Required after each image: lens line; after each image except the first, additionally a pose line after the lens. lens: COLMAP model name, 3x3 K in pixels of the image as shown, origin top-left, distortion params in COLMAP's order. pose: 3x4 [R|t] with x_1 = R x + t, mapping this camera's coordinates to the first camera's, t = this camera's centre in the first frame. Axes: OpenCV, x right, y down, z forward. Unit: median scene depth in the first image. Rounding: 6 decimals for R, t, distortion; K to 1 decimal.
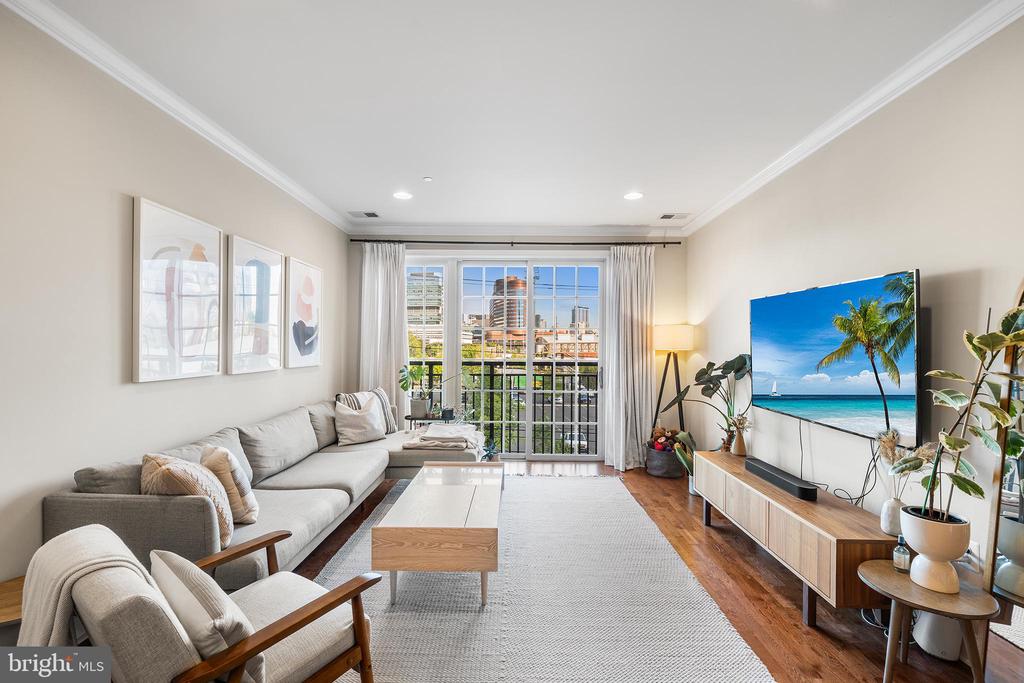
lens RADIAL K [[444.1, 0, 512.4], [0, 444.1, 346.5], [0, 0, 1]] dist [-0.000576, -0.000066]
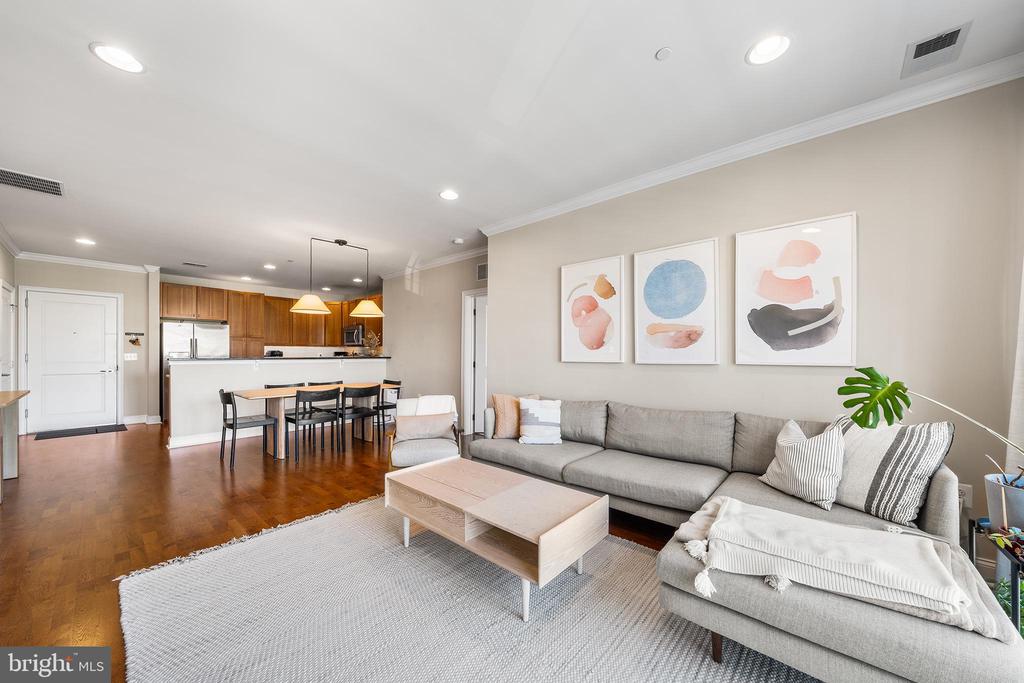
lens RADIAL K [[364.1, 0, 513.1], [0, 364.1, 354.2], [0, 0, 1]] dist [-0.003518, -0.000073]
pose [[-0.651064, -0.008989, -0.758969, 0.257187], [-0.005423, 0.999959, -0.007192, 0.030879], [0.759003, -0.000567, -0.651087, 0.952792]]
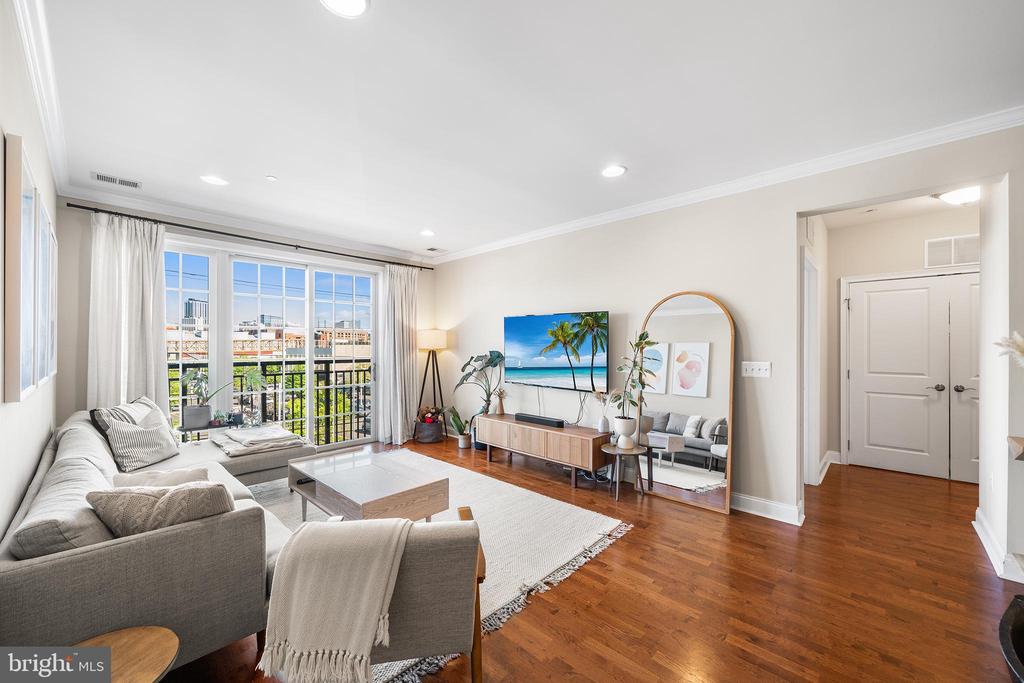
lens RADIAL K [[397.8, 0, 510.4], [0, 397.8, 344.0], [0, 0, 1]] dist [-0.000895, -0.000116]
pose [[0.680277, -0.001684, 0.732953, -0.392026], [0.002289, 0.999997, 0.000174, -0.004530], [-0.732952, 0.001559, 0.680279, 0.004067]]
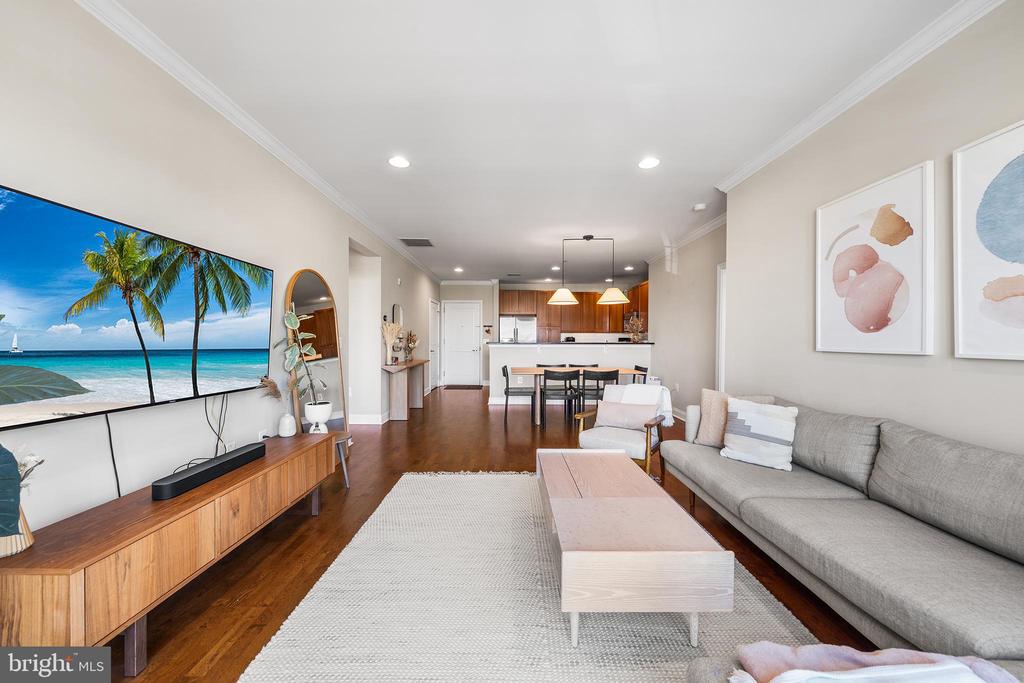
lens RADIAL K [[362.7, 0, 512.0], [0, 362.7, 341.5], [0, 0, 1]] dist [-0.002242, -0.000186]
pose [[-0.999866, -0.010581, -0.012530, 0.030804], [-0.010630, 0.999936, 0.003789, 0.029693], [0.012489, 0.003921, -0.999914, 1.038753]]
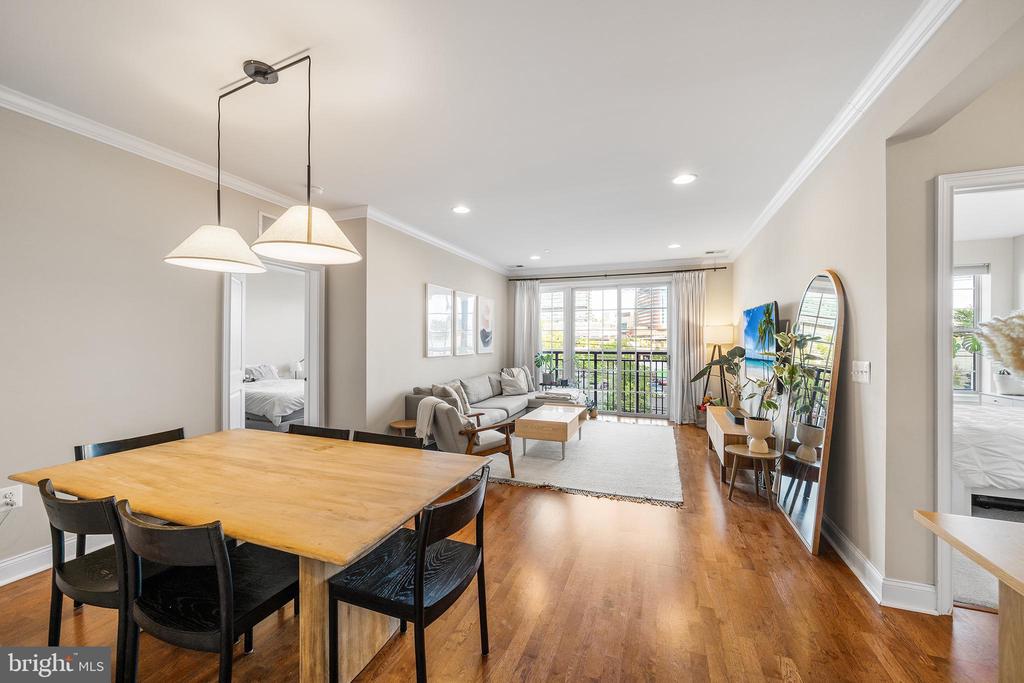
lens RADIAL K [[390.8, 0, 512.0], [0, 390.8, 341.5], [0, 0, 1]] dist [0.000677, 0.000009]
pose [[0.937384, -0.007836, -0.348209, 0.191297], [0.007545, 0.999969, -0.002192, 0.000455], [0.348215, -0.000573, 0.937414, -0.460265]]
